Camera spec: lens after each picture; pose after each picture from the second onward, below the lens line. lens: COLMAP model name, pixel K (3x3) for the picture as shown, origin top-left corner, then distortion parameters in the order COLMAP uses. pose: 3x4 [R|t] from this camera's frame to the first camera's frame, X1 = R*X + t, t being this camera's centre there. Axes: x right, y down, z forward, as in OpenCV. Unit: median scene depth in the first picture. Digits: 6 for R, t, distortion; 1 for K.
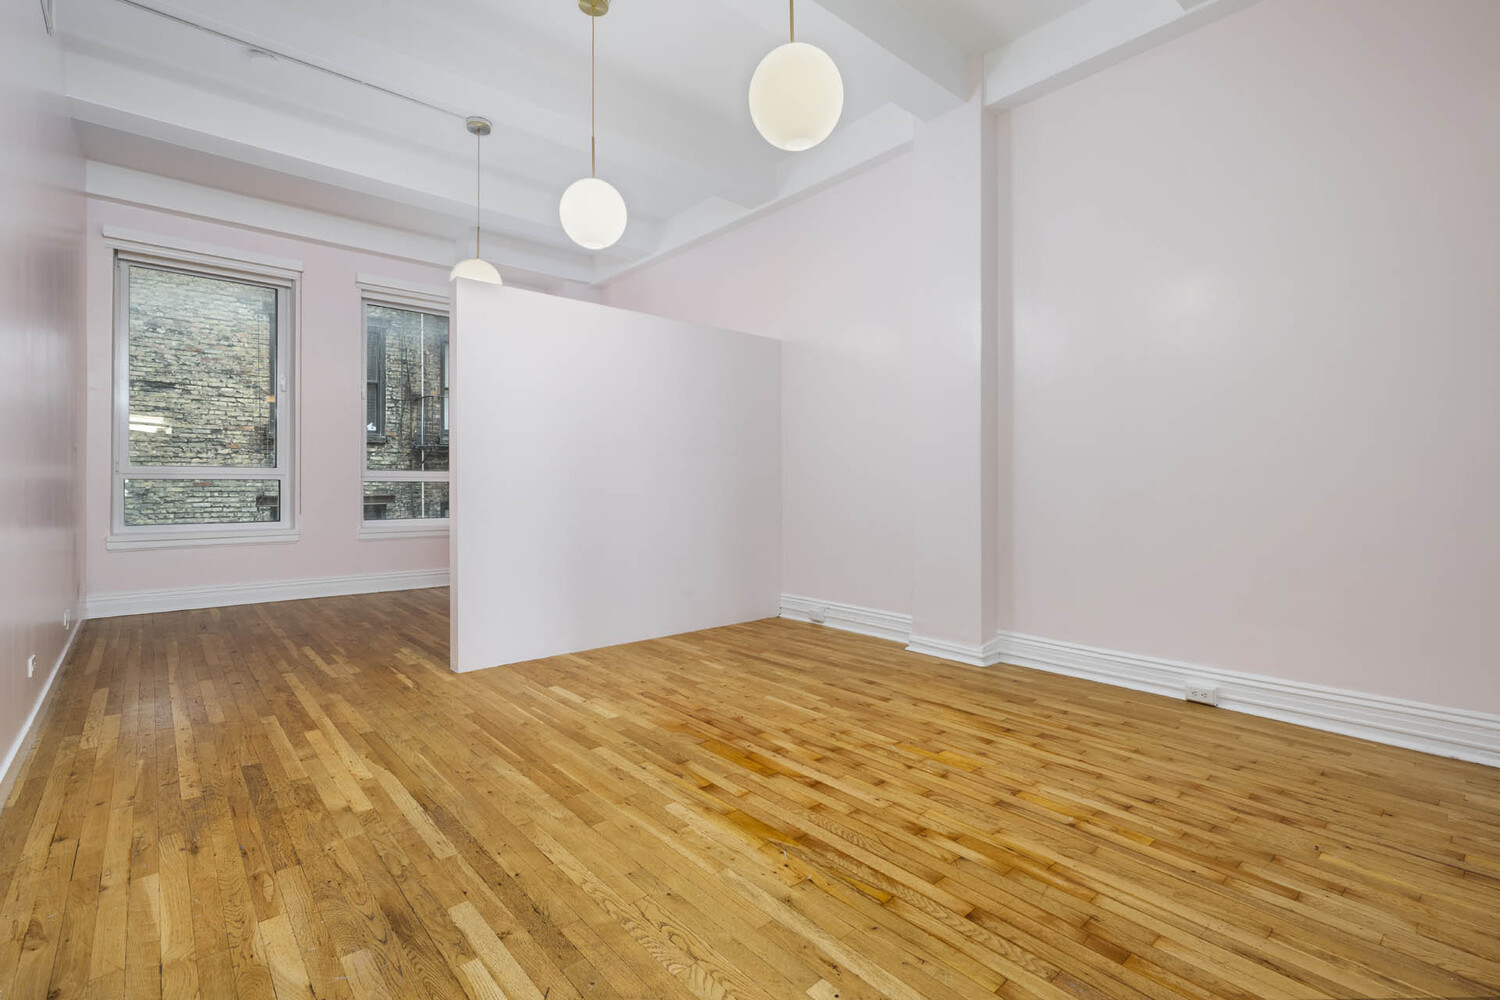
lens RADIAL K [[685.9, 0, 750.3], [0, 685.9, 492.7], [0, 0, 1]] dist [0.000649, -0.000039]
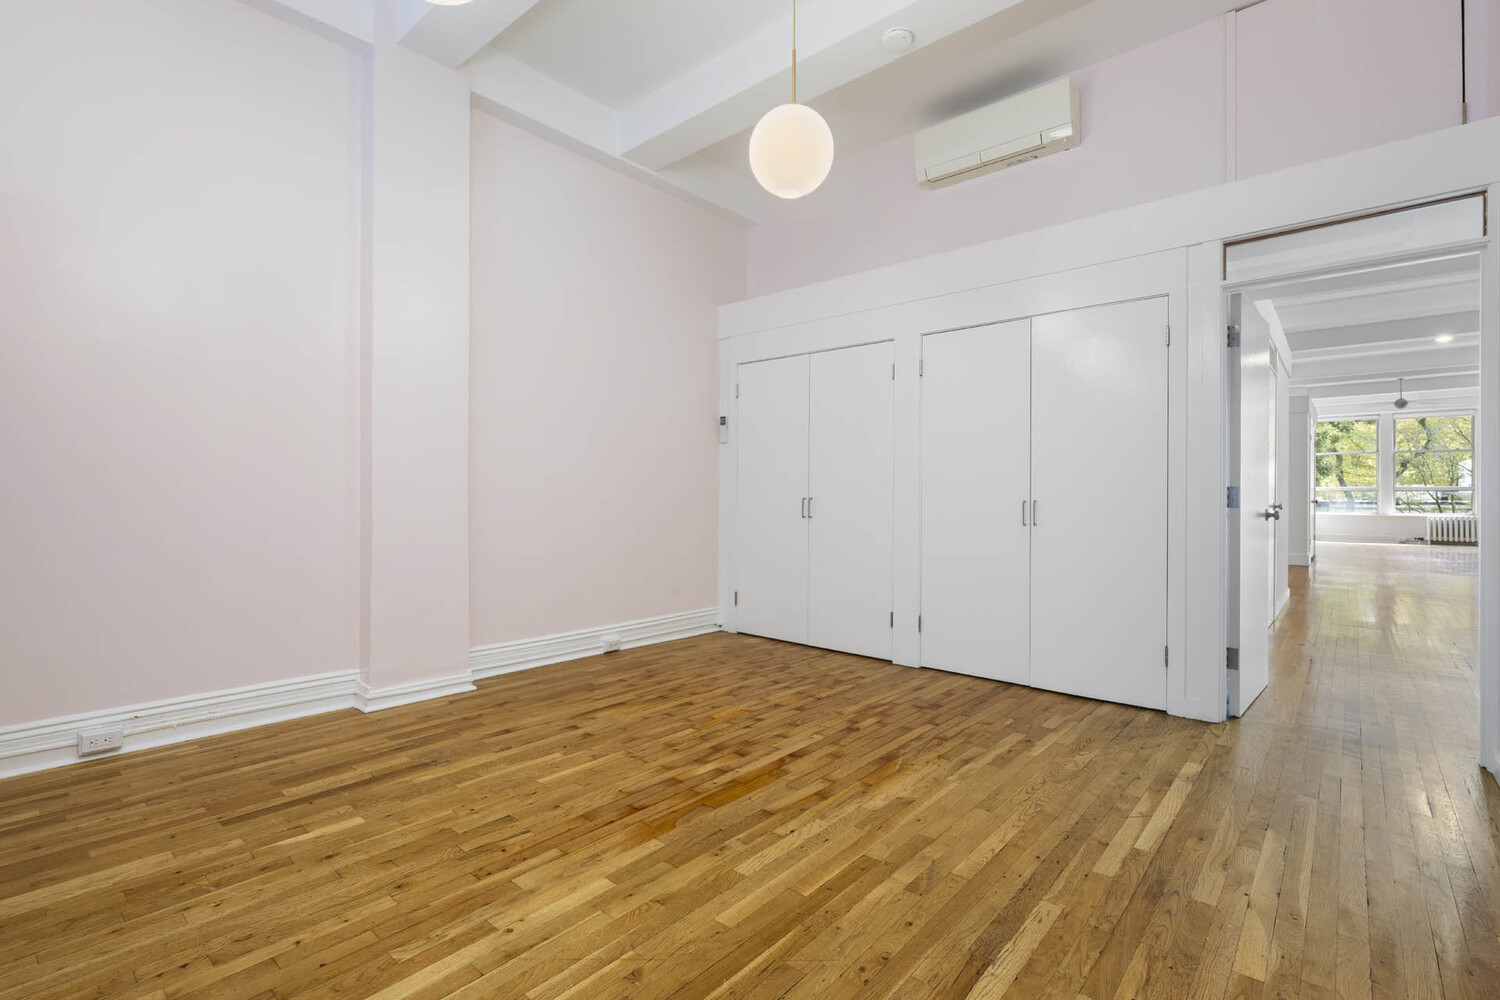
lens RADIAL K [[685.9, 0, 749.7], [0, 685.9, 497.0], [0, 0, 1]] dist [0.000649, -0.000039]
pose [[-0.130178, -0.003415, 0.991485, -1.019779], [0.005125, 0.999978, 0.004117, -0.017427], [-0.991477, 0.005617, -0.130158, 1.194720]]
